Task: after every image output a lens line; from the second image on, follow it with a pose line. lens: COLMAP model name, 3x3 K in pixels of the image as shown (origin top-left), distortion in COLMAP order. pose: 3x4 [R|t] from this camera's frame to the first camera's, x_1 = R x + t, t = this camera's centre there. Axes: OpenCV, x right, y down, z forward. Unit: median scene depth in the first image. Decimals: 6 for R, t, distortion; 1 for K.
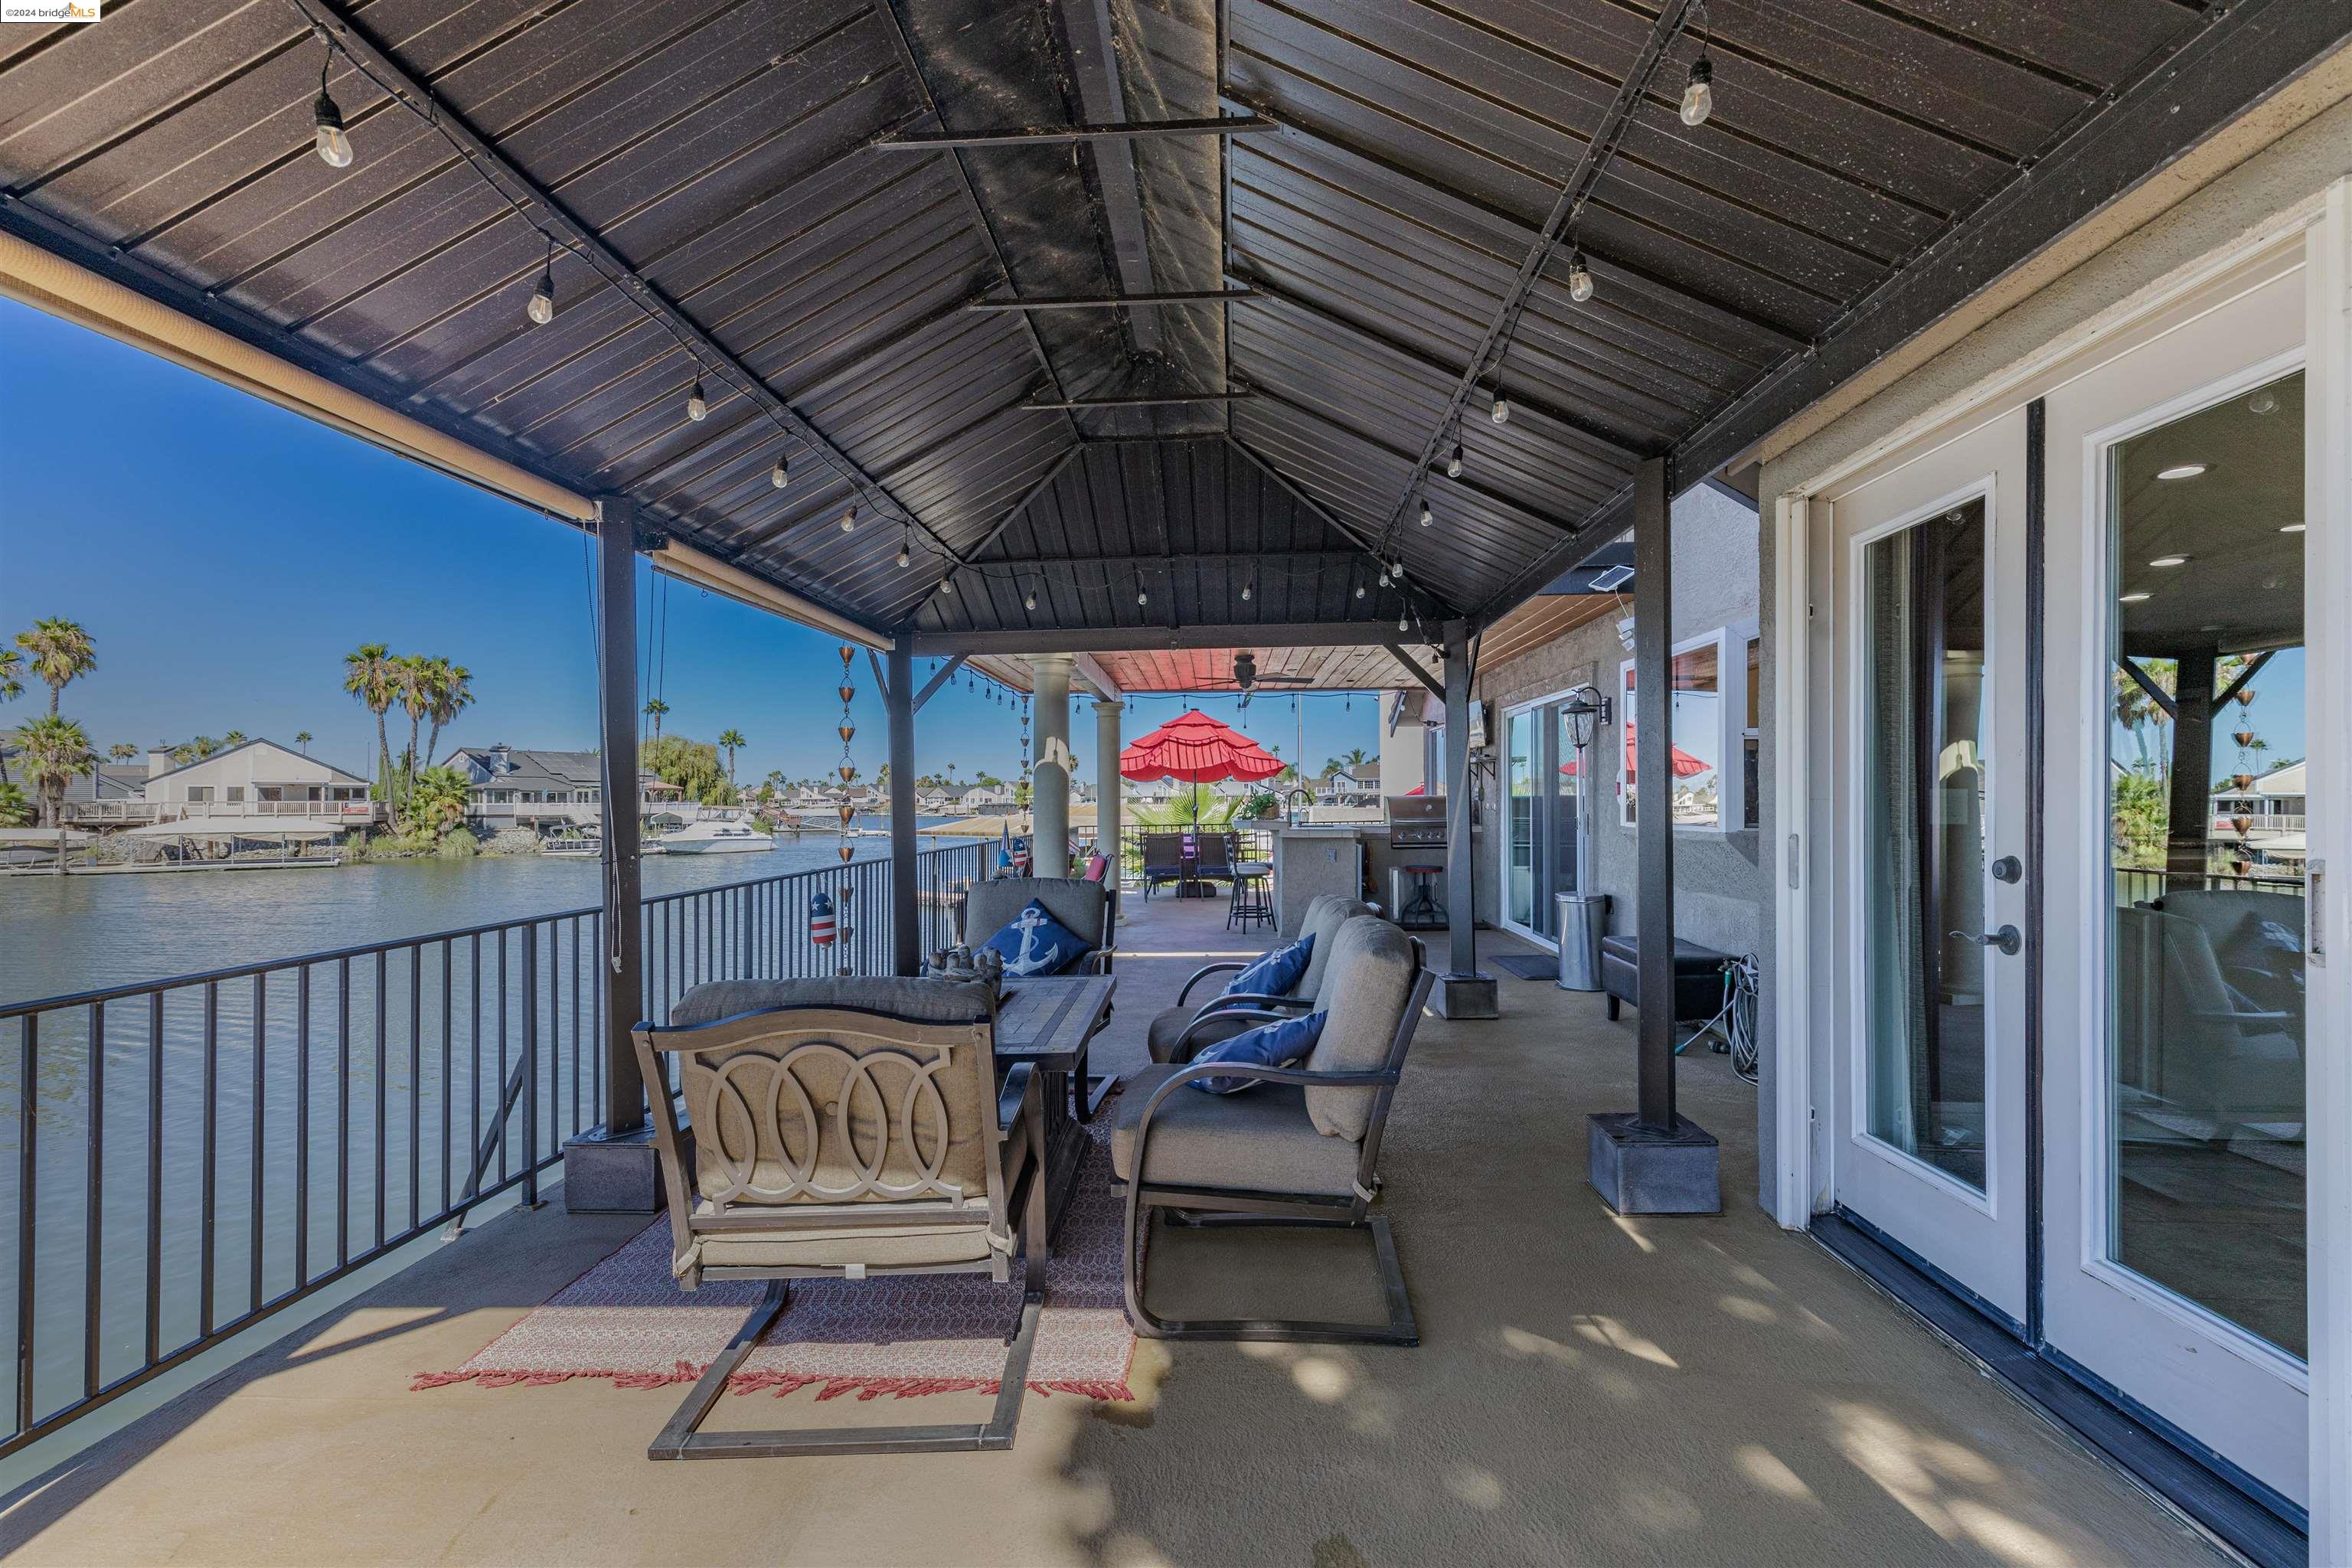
lens RADIAL K [[1054.4, 0, 1177.8], [0, 1054.4, 791.0], [0, 0, 1]] dist [0.006459, -0.000835]
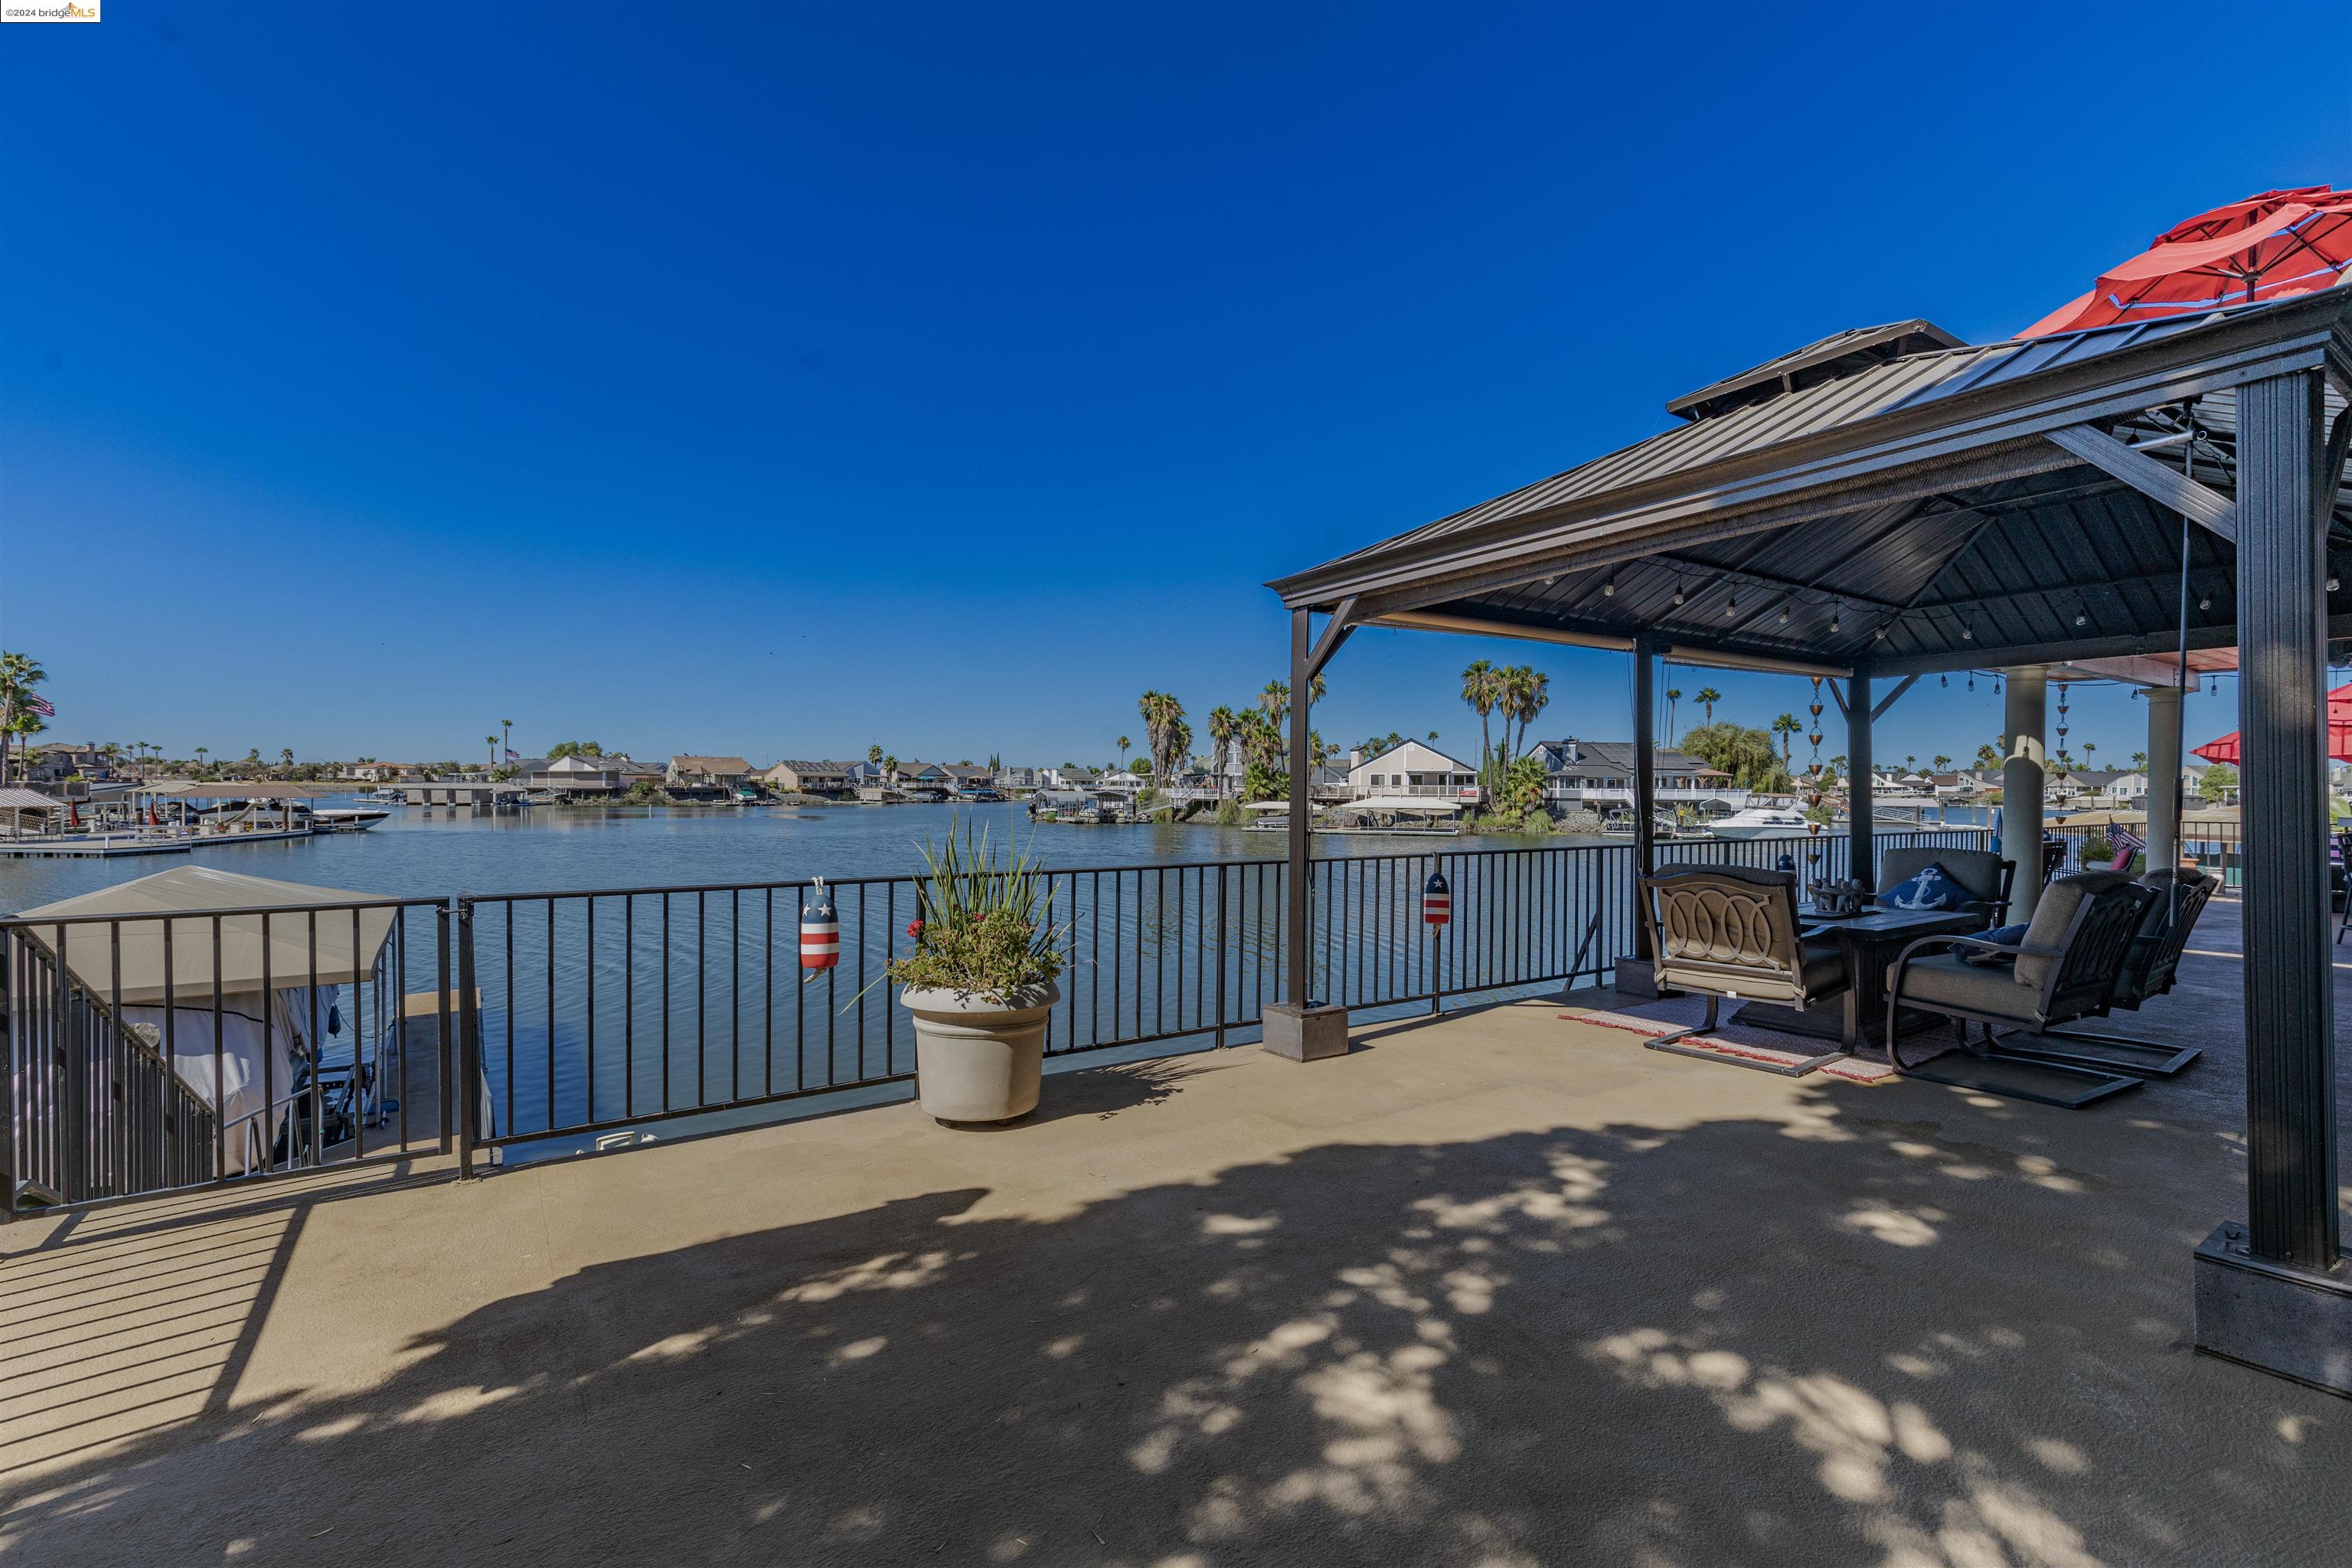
lens RADIAL K [[1054.4, 0, 1172.5], [0, 1054.4, 794.2], [0, 0, 1]] dist [0.006459, -0.000835]
pose [[0.598746, 0.013905, -0.800818, 0.244312], [-0.001288, 0.999865, 0.016399, -0.005595], [0.800938, -0.008787, 0.598683, -0.411128]]
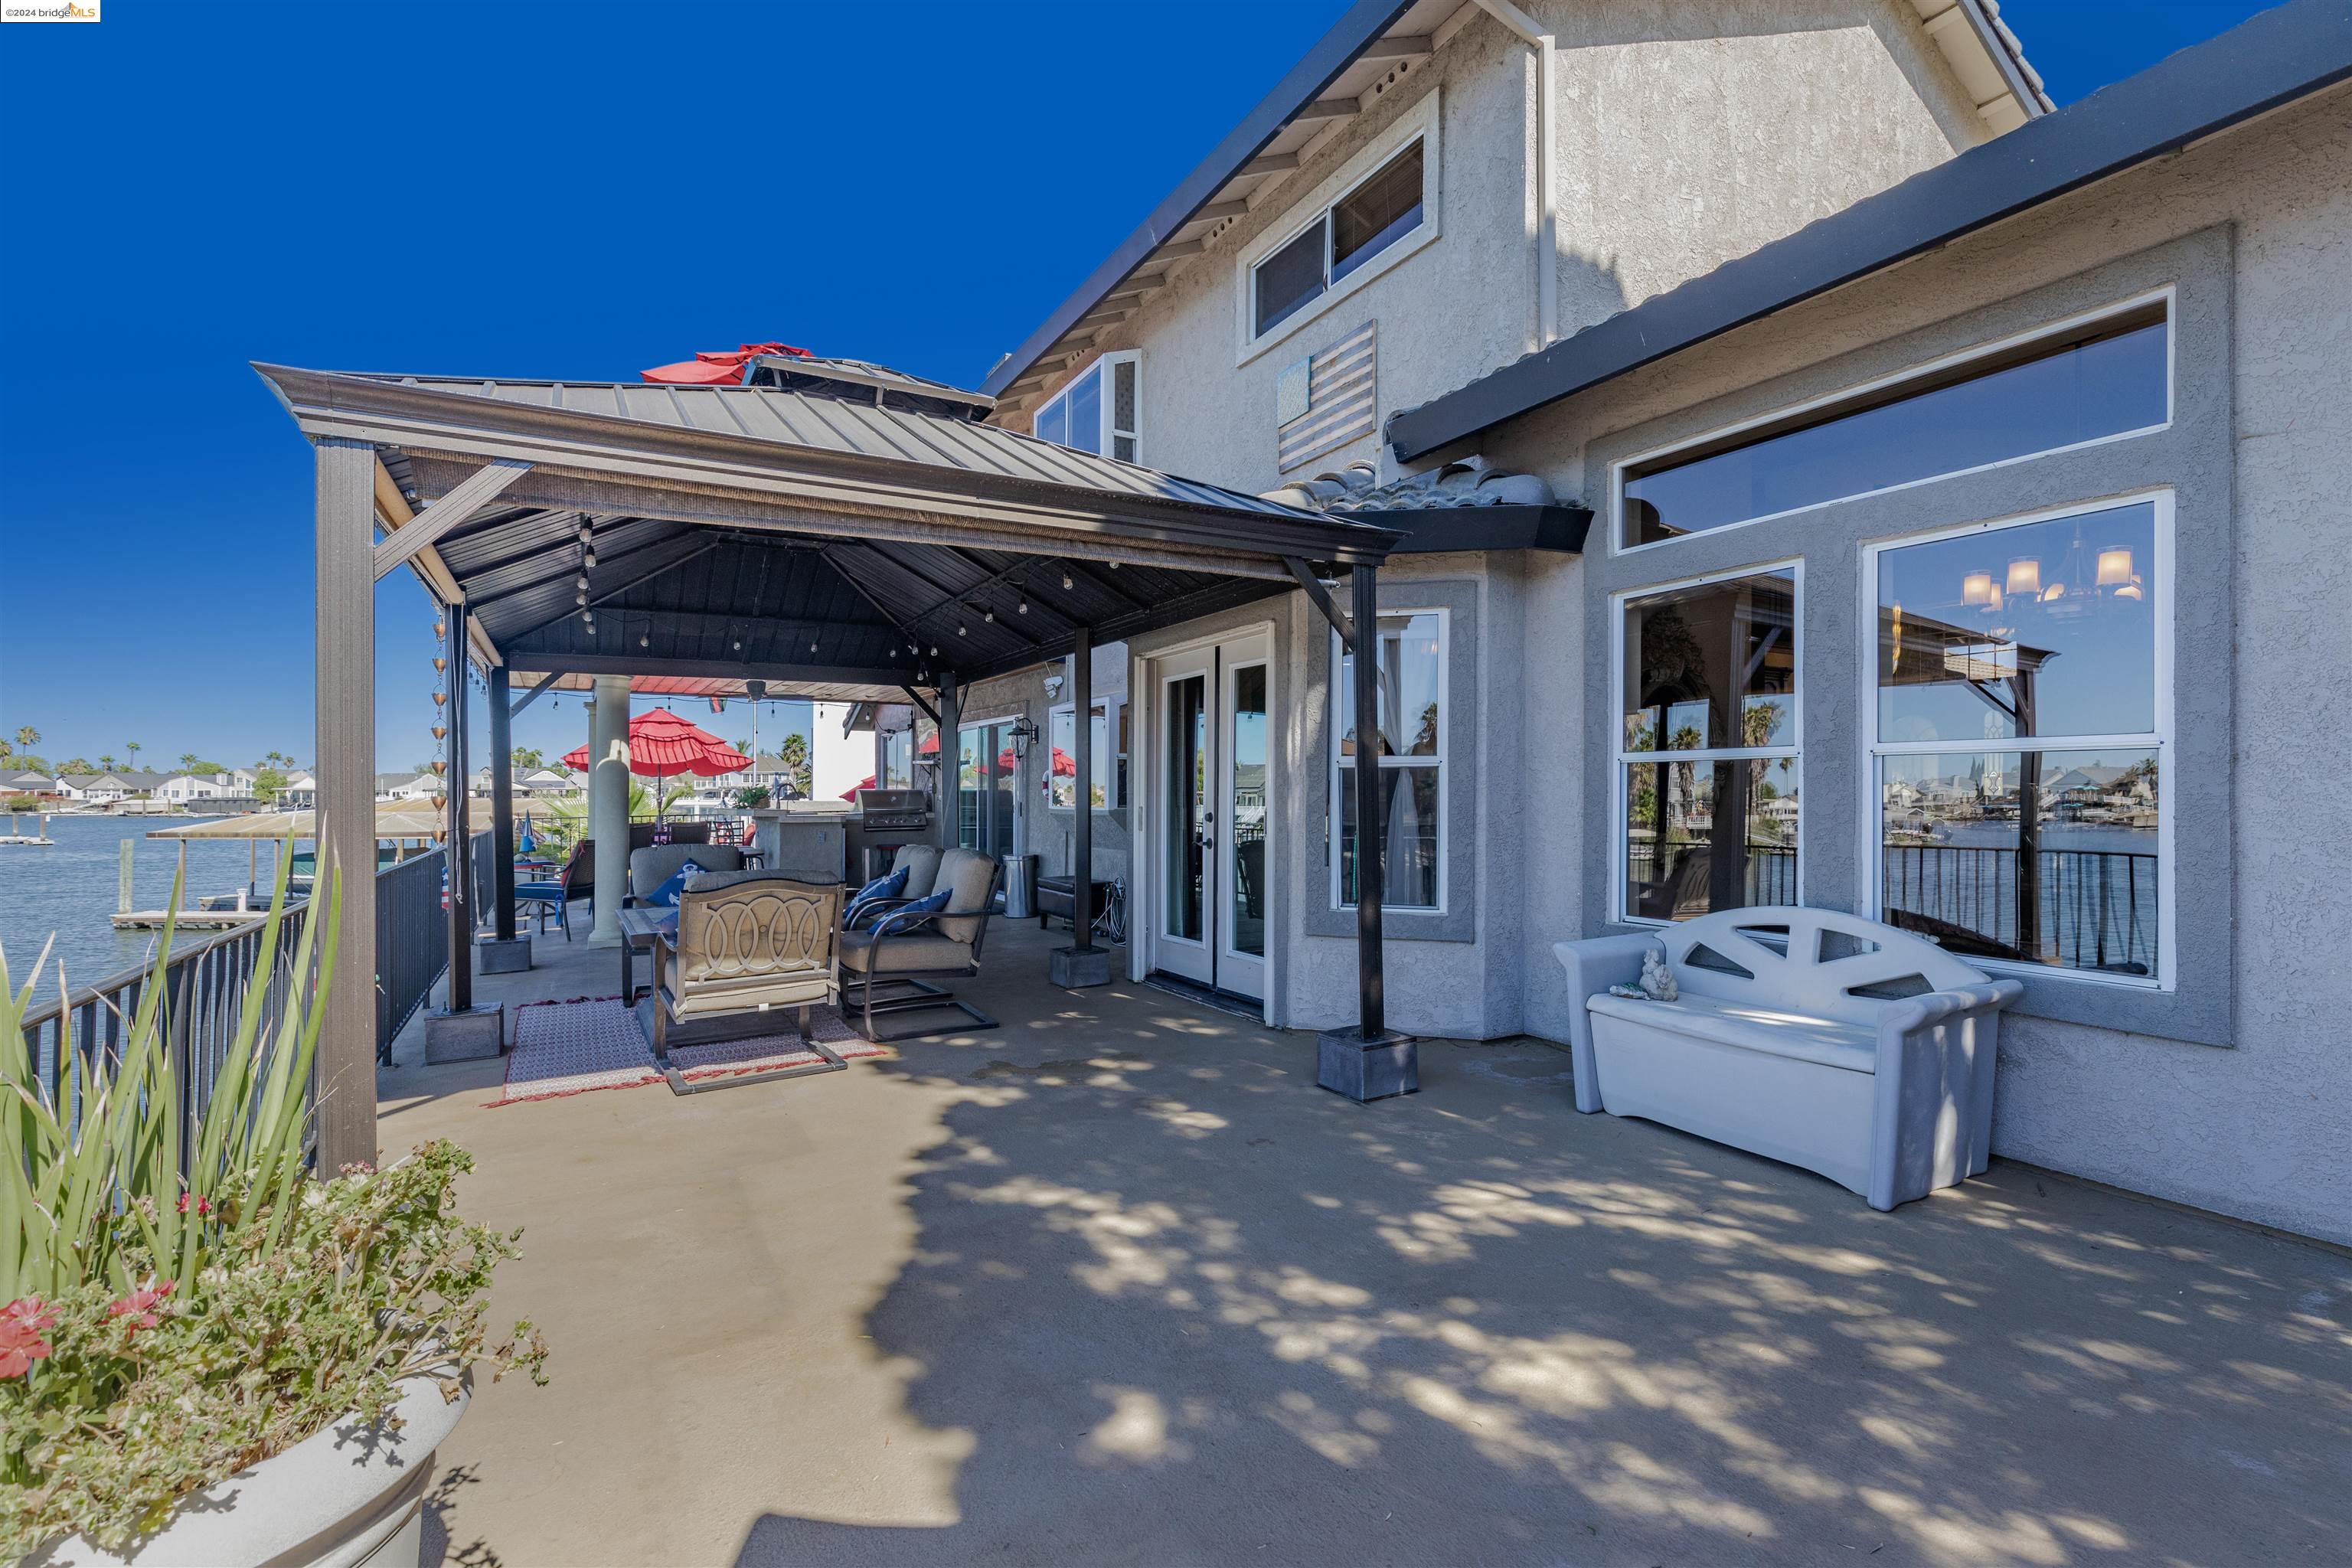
lens RADIAL K [[1054.4, 0, 1203.7], [0, 1054.4, 758.3], [0, 0, 1]] dist [0.006459, -0.000835]
pose [[0.832267, 0.021960, 0.553939, -0.230467], [-0.007574, 0.999572, -0.028247, 0.000162], [-0.554323, 0.019314, 0.832078, -0.393473]]
